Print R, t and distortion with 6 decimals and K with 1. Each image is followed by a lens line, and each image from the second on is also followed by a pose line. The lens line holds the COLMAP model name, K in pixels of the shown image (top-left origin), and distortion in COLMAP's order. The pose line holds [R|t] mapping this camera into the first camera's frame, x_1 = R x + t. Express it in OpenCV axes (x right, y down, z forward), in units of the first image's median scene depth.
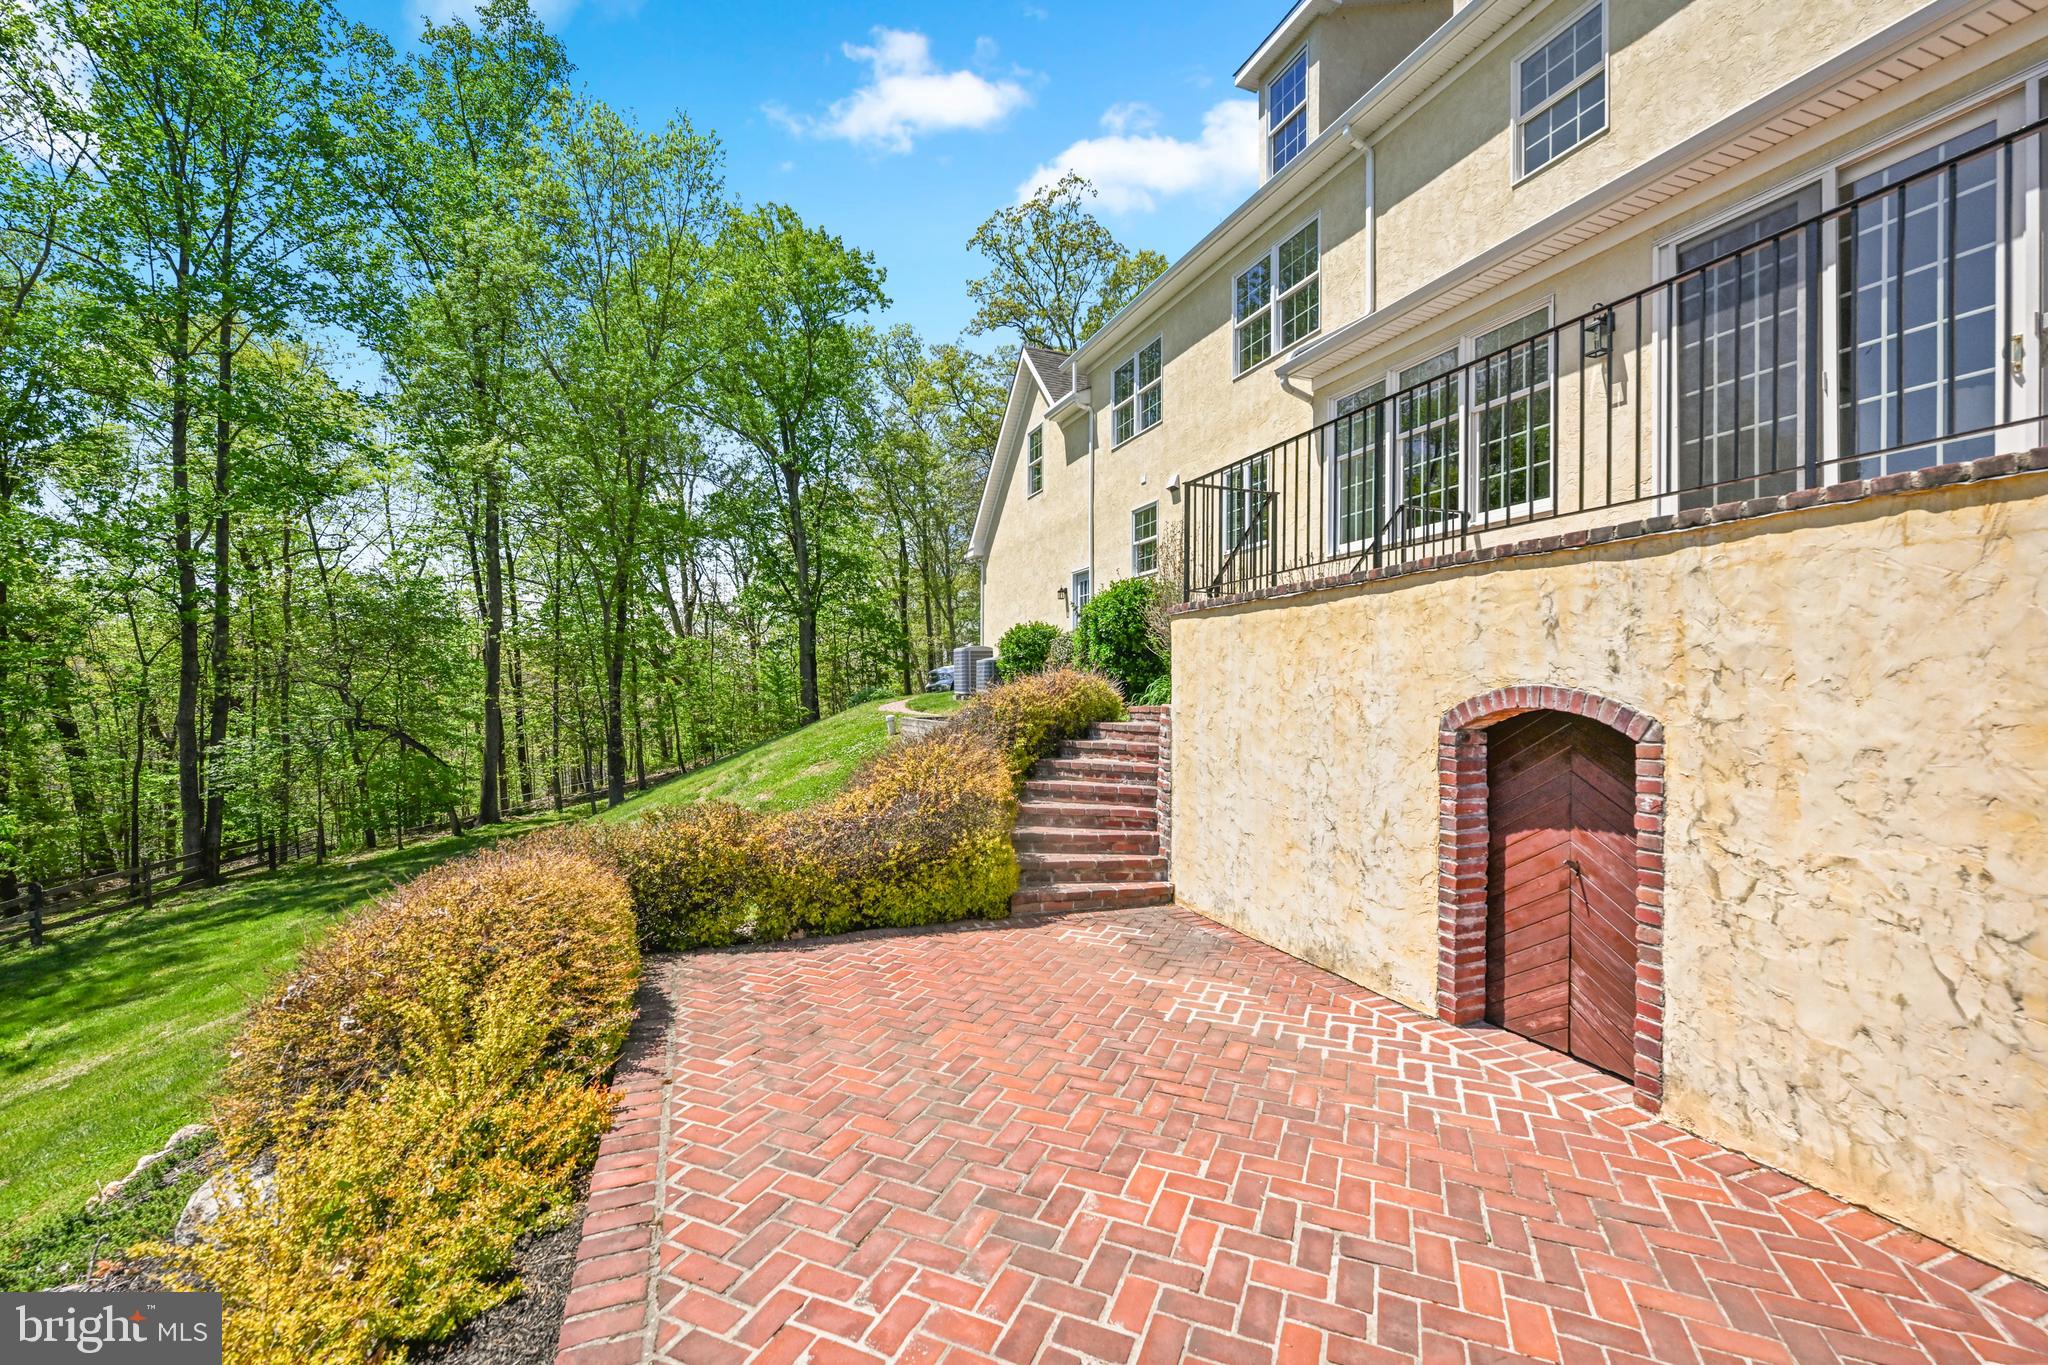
lens RADIAL K [[821.1, 0, 1024.5], [0, 821.1, 694.0], [0, 0, 1]] dist [-0.000069, 0.000162]
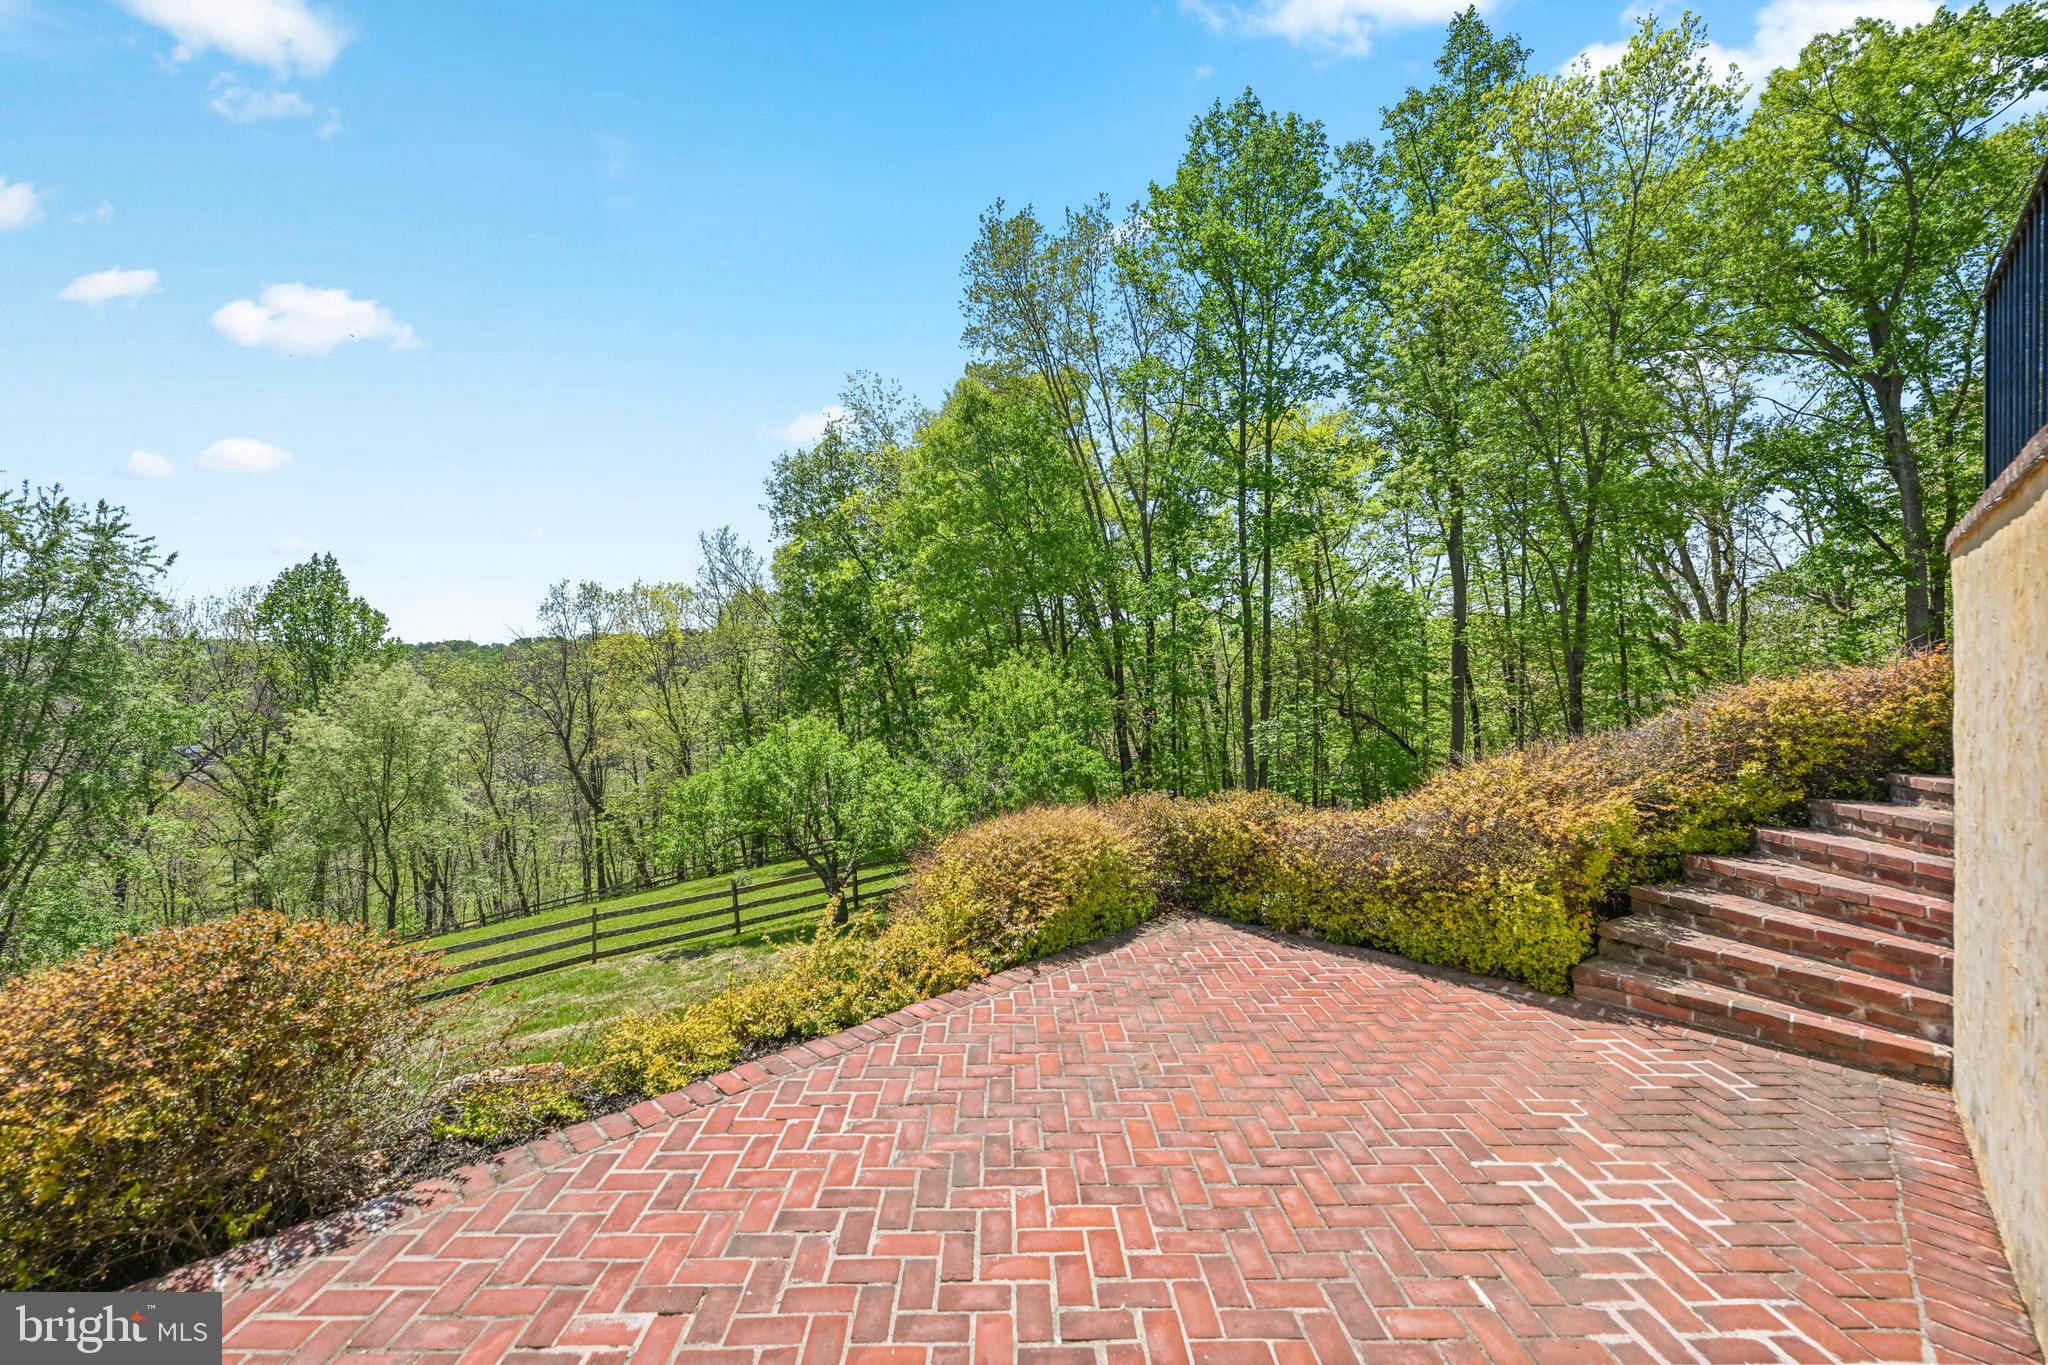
lens RADIAL K [[806.6, 0, 1015.9], [0, 806.6, 684.8], [0, 0, 1]] dist [-0.001163, -0.000054]
pose [[0.425658, 0.002154, -0.904882, 0.383225], [-0.005992, 0.999982, -0.000438, -0.005045], [0.904864, 0.005608, 0.425663, 0.216061]]
